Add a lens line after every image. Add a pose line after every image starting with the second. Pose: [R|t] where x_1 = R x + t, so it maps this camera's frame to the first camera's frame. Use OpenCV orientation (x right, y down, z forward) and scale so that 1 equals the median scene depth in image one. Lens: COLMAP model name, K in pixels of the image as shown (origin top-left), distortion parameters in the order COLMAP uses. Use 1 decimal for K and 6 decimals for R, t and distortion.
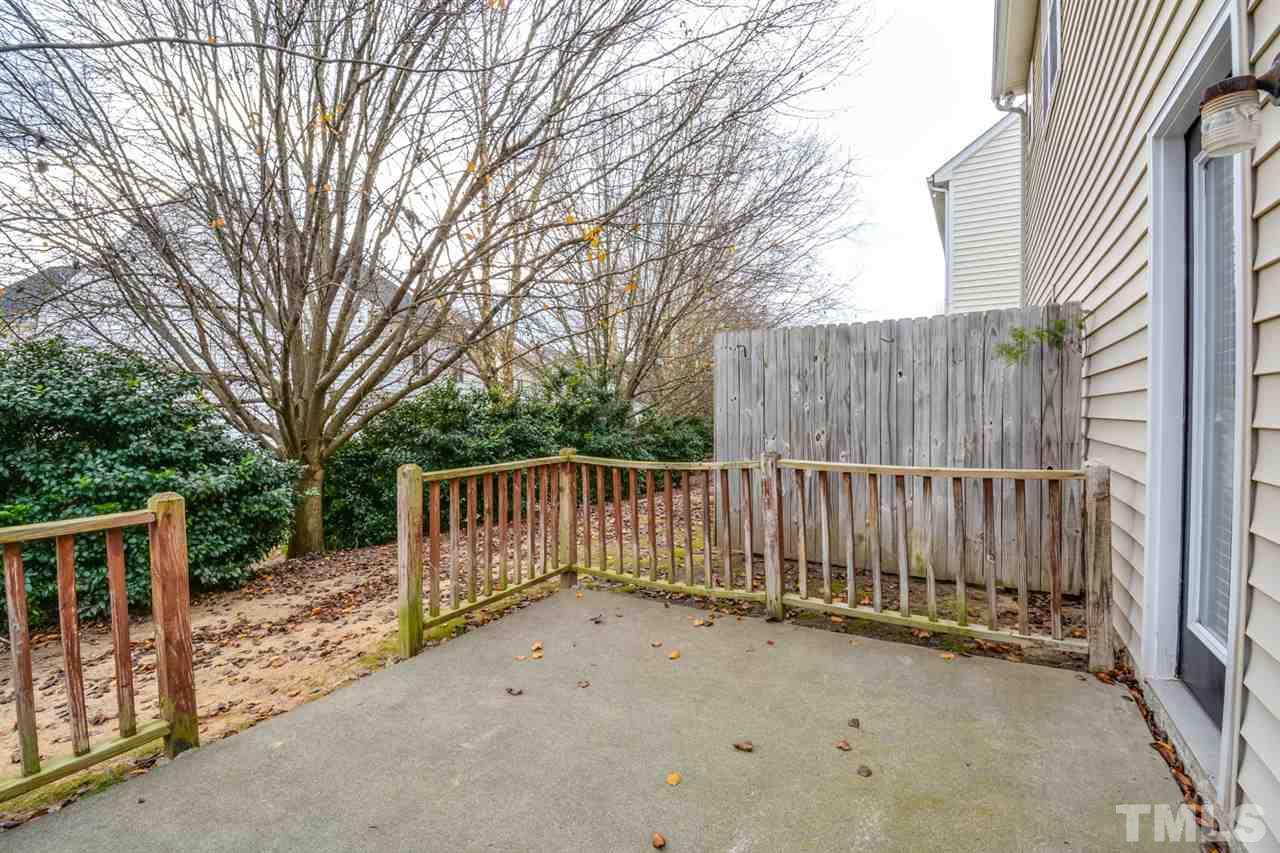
lens RADIAL K [[566.7, 0, 638.5], [0, 566.7, 425.1], [0, 0, 1]] dist [-0.018224, -0.001360]
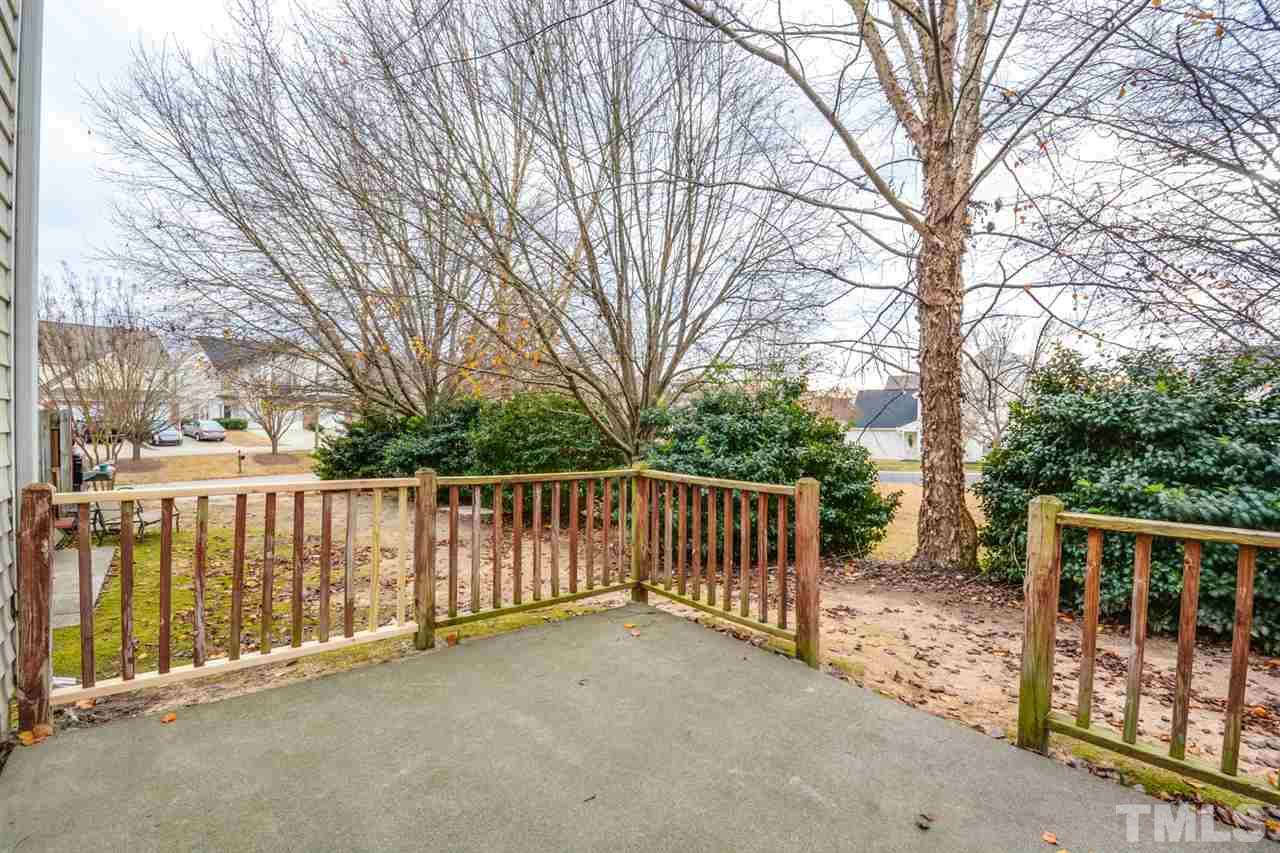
lens RADIAL K [[566.7, 0, 637.1], [0, 566.7, 422.8], [0, 0, 1]] dist [-0.018224, -0.001360]
pose [[-0.326647, 0.017239, -0.944989, 0.580075], [-0.024187, 0.999354, 0.026591, -0.046495], [0.944837, 0.031542, -0.326019, 0.895591]]
